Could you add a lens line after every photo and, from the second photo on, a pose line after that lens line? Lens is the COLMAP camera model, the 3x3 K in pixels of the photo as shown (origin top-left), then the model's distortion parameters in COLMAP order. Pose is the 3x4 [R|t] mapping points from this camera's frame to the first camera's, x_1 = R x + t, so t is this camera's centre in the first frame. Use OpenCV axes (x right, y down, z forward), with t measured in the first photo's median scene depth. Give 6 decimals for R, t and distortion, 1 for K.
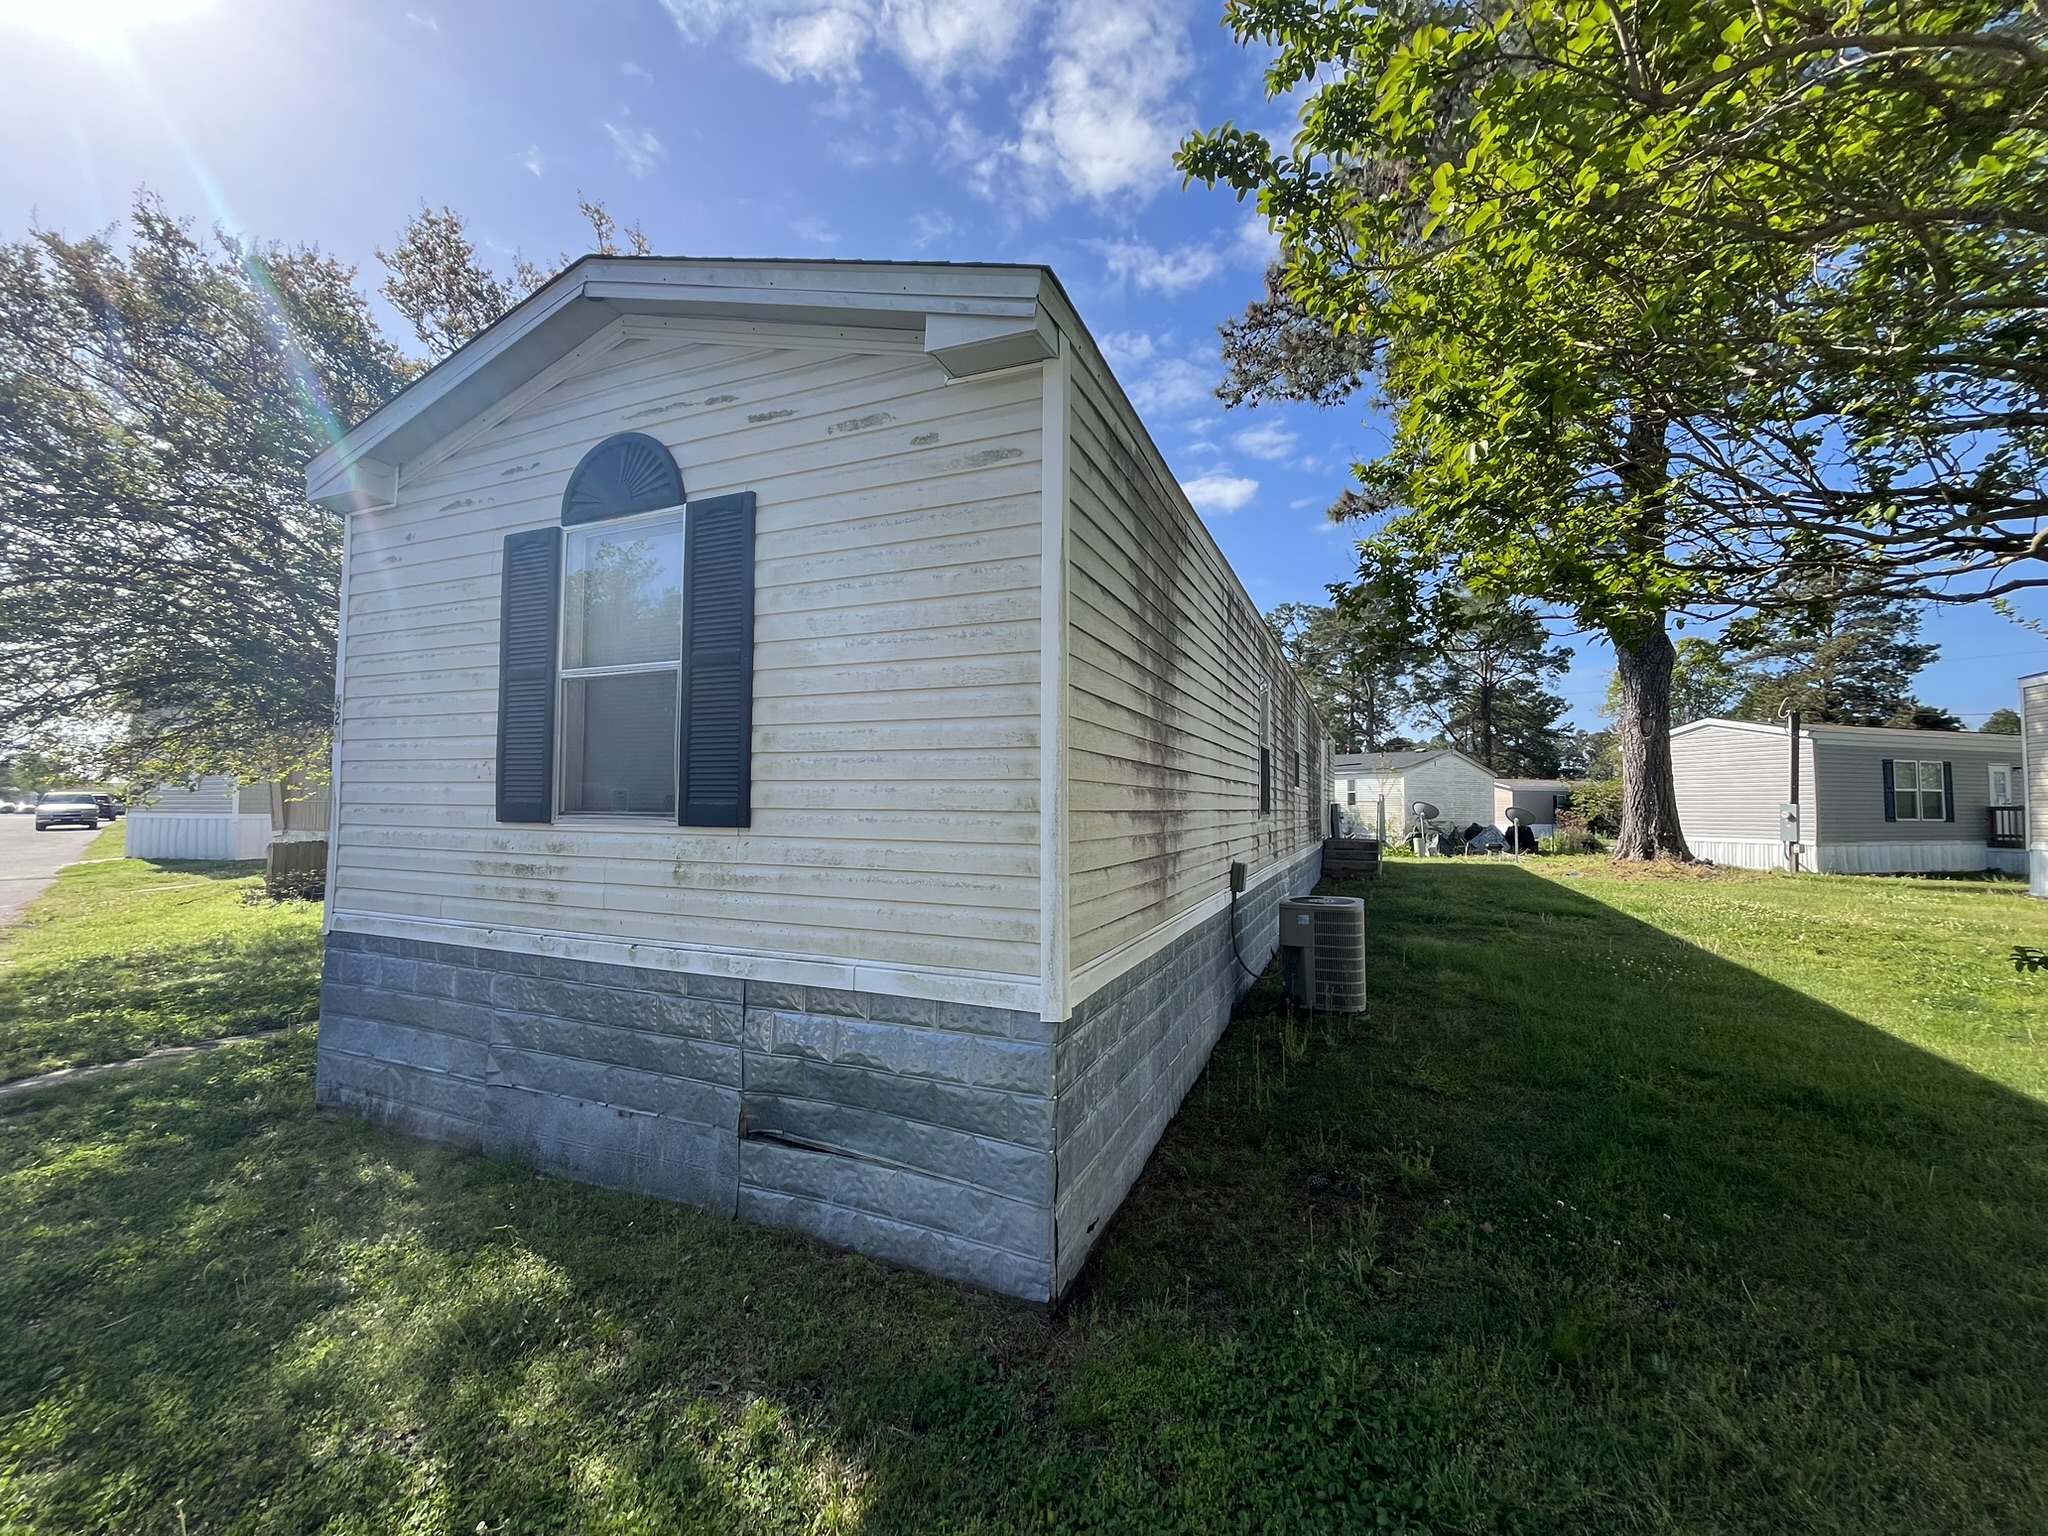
lens RADIAL K [[829.9, 0, 1029.7], [0, 829.9, 757.2], [0, 0, 1]] dist [-0.004266, -0.000017]
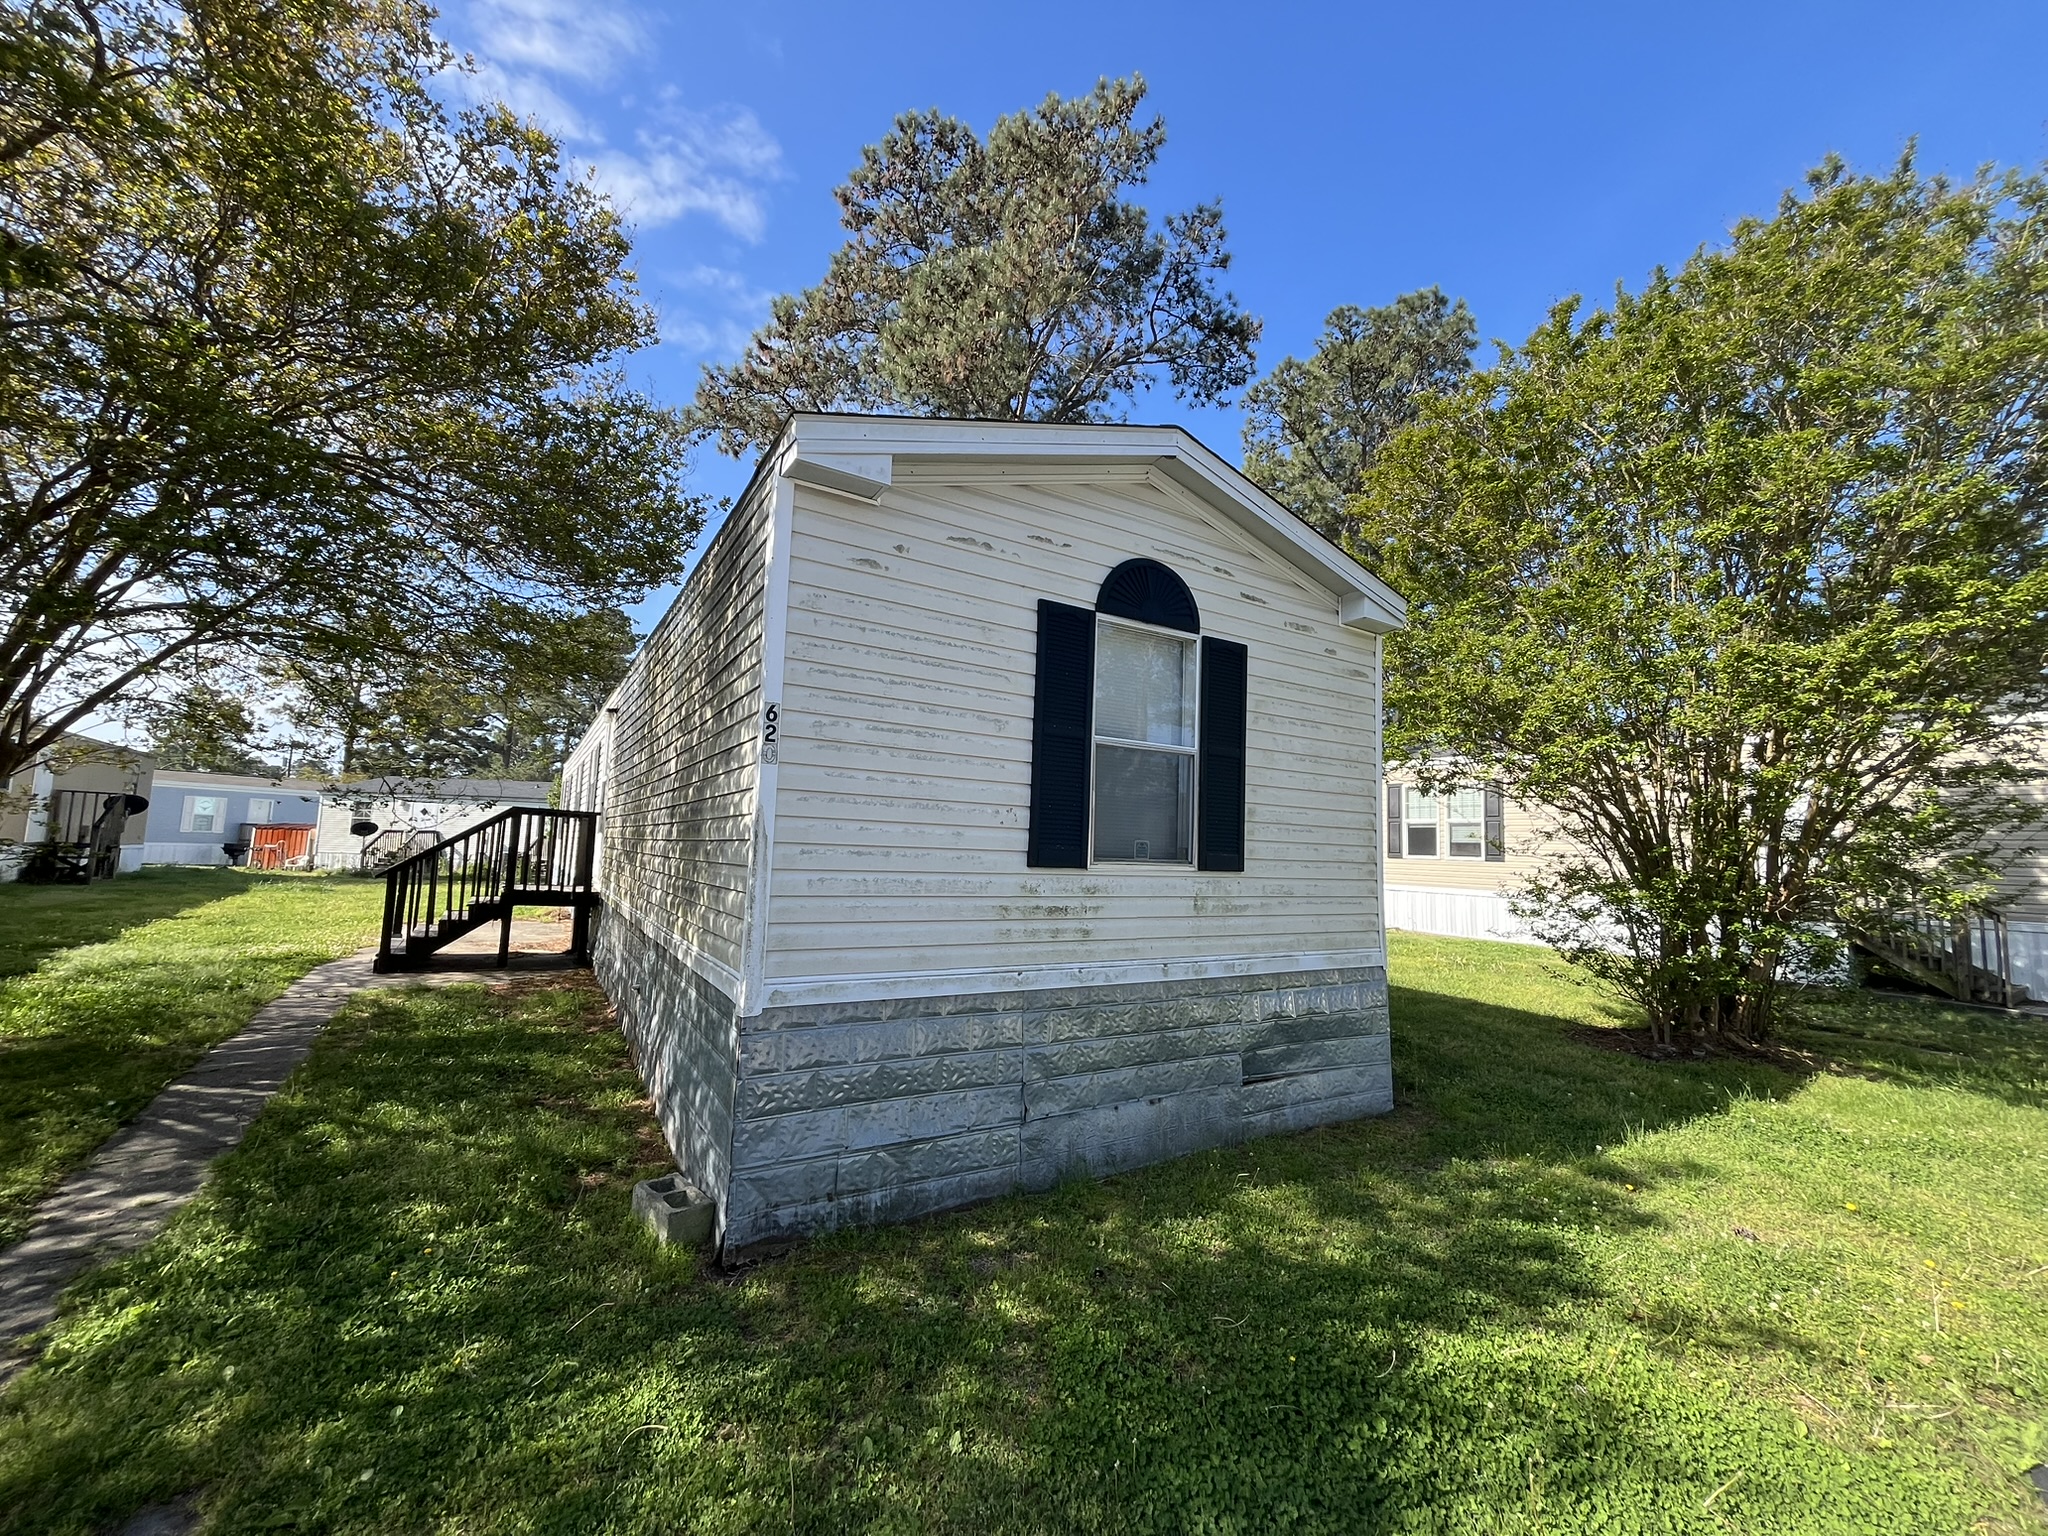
lens RADIAL K [[829.9, 0, 1034.6], [0, 829.9, 772.7], [0, 0, 1]] dist [-0.004266, -0.000017]
pose [[0.568297, 0.095923, 0.817213, -1.663118], [-0.065079, 0.995310, -0.071571, 0.037025], [-0.820246, -0.012510, 0.571874, 0.435980]]
